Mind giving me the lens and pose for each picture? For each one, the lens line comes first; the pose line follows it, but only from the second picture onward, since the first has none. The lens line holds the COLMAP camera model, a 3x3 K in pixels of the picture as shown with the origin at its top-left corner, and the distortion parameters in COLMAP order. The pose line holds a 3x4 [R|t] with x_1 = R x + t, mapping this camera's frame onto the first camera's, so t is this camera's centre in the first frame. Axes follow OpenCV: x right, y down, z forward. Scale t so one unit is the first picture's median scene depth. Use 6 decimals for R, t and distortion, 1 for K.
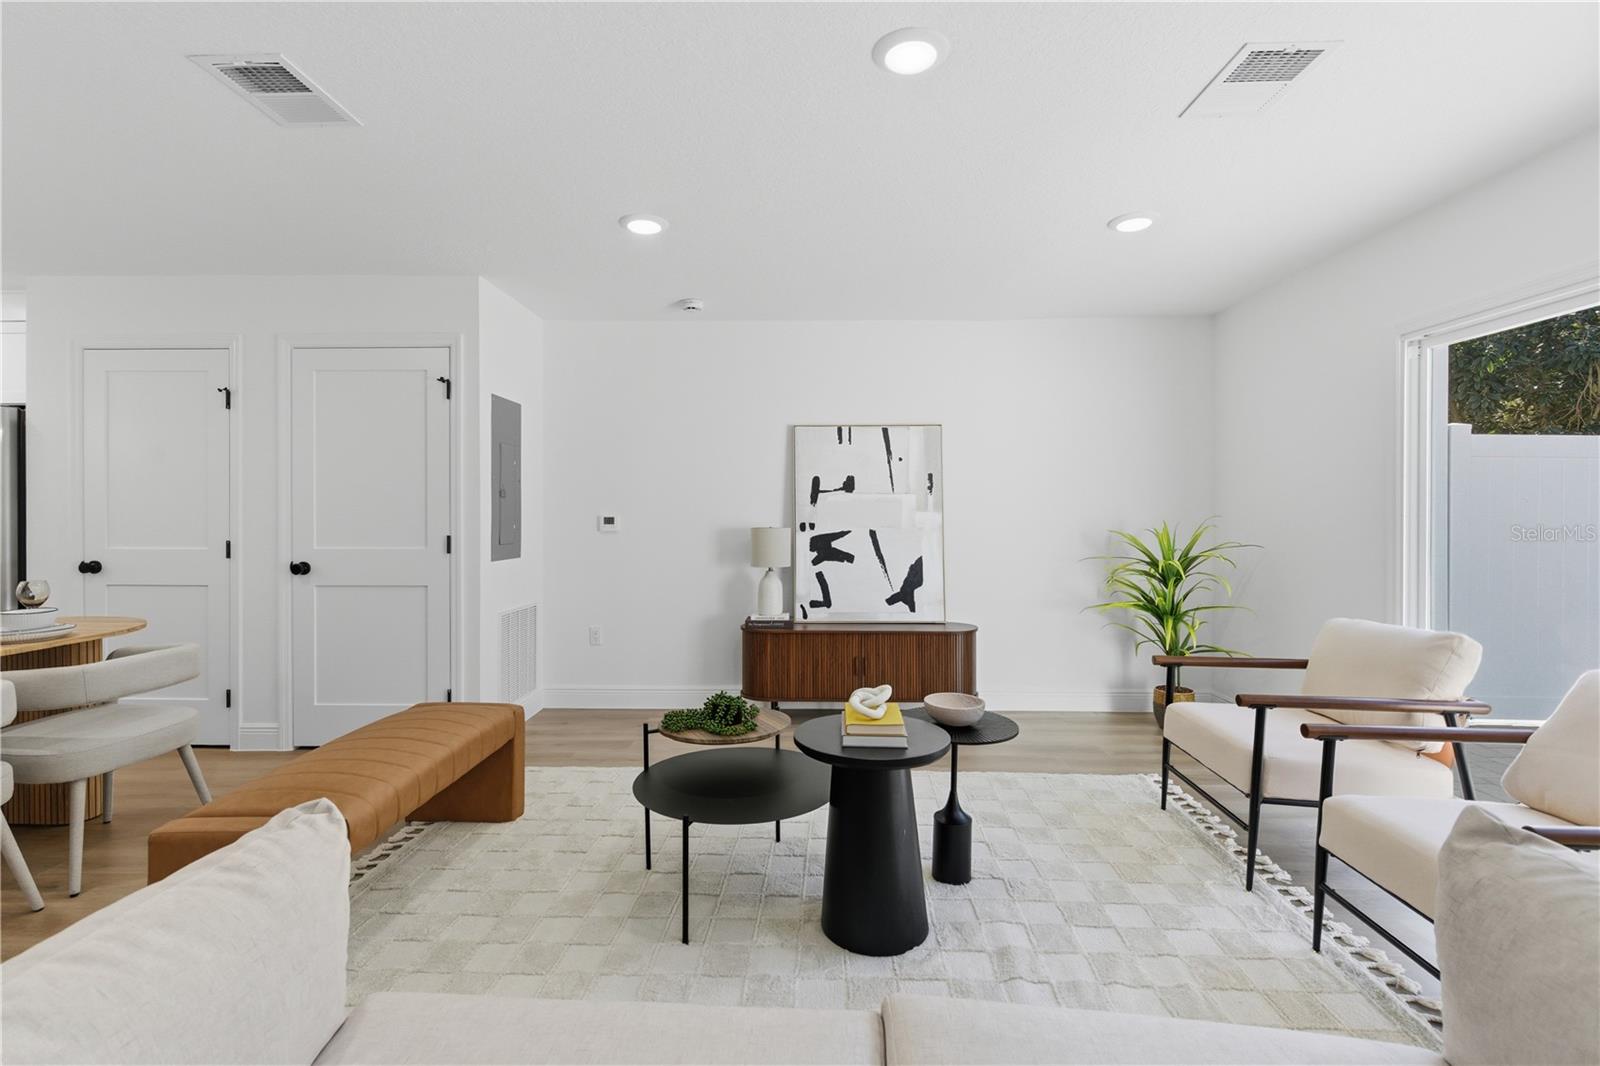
lens RADIAL K [[719.0, 0, 804.9], [0, 719.0, 523.6], [0, 0, 1]] dist [0.004487, -0.000312]
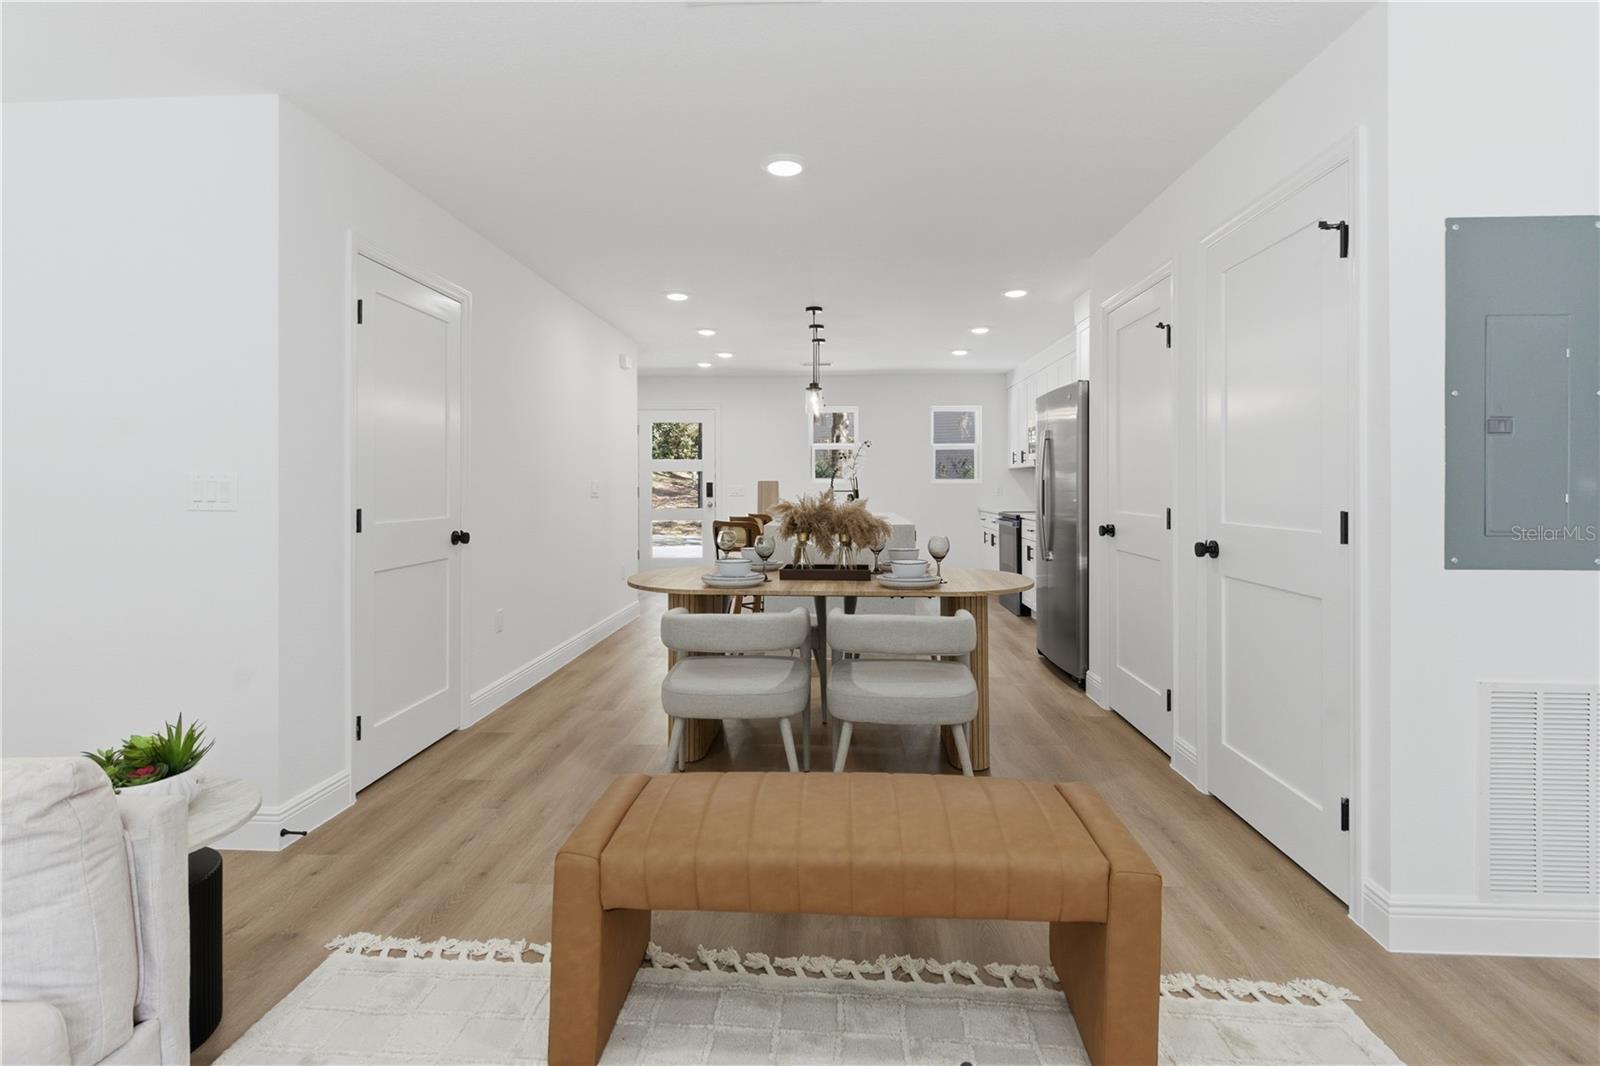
lens RADIAL K [[770.9, 0, 798.2], [0, 770.9, 487.2], [0, 0, 1]] dist [0.010176, -0.011467]
pose [[-0.026678, 0.002017, -0.999642, 0.077371], [-0.016495, 0.999861, 0.002458, 0.003968], [0.999508, 0.016555, -0.026641, 0.506617]]
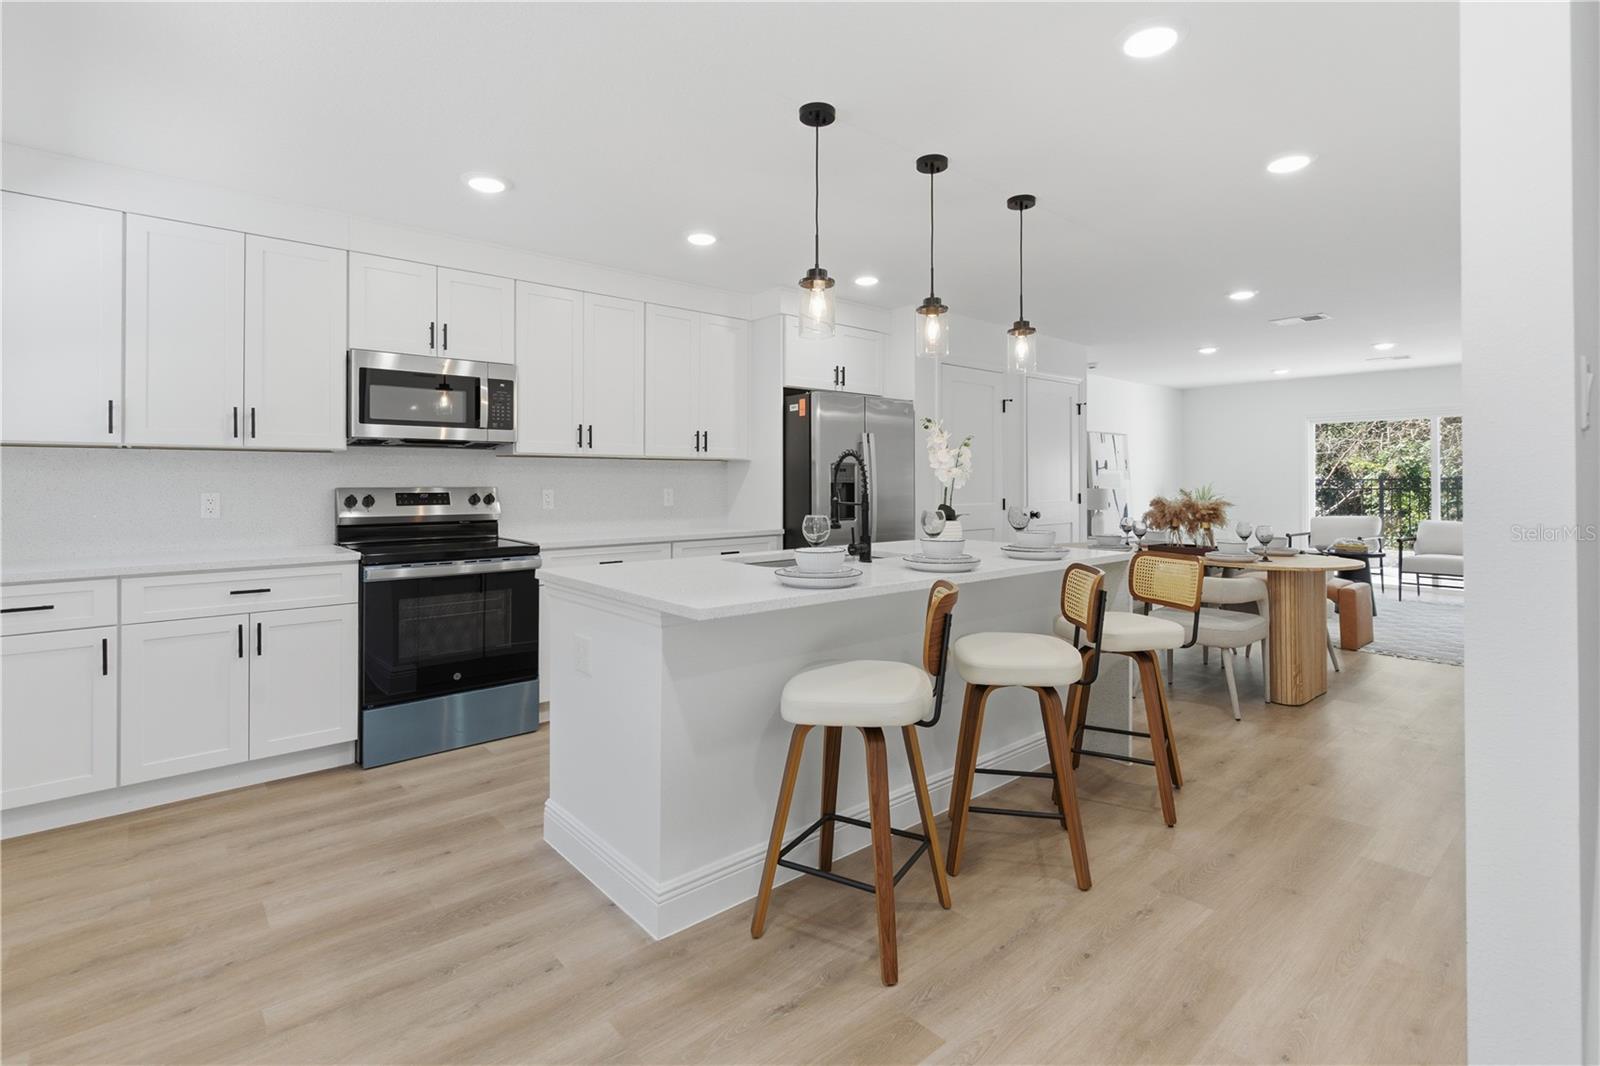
lens RADIAL K [[755.8, 0, 795.9], [0, 755.8, 474.2], [0, 0, 1]] dist [0.002513, -0.000580]
pose [[0.742601, 0.004322, 0.669720, -1.851905], [0.012458, 0.999717, -0.020265, -0.000936], [-0.669618, 0.023392, 0.742337, 0.088955]]
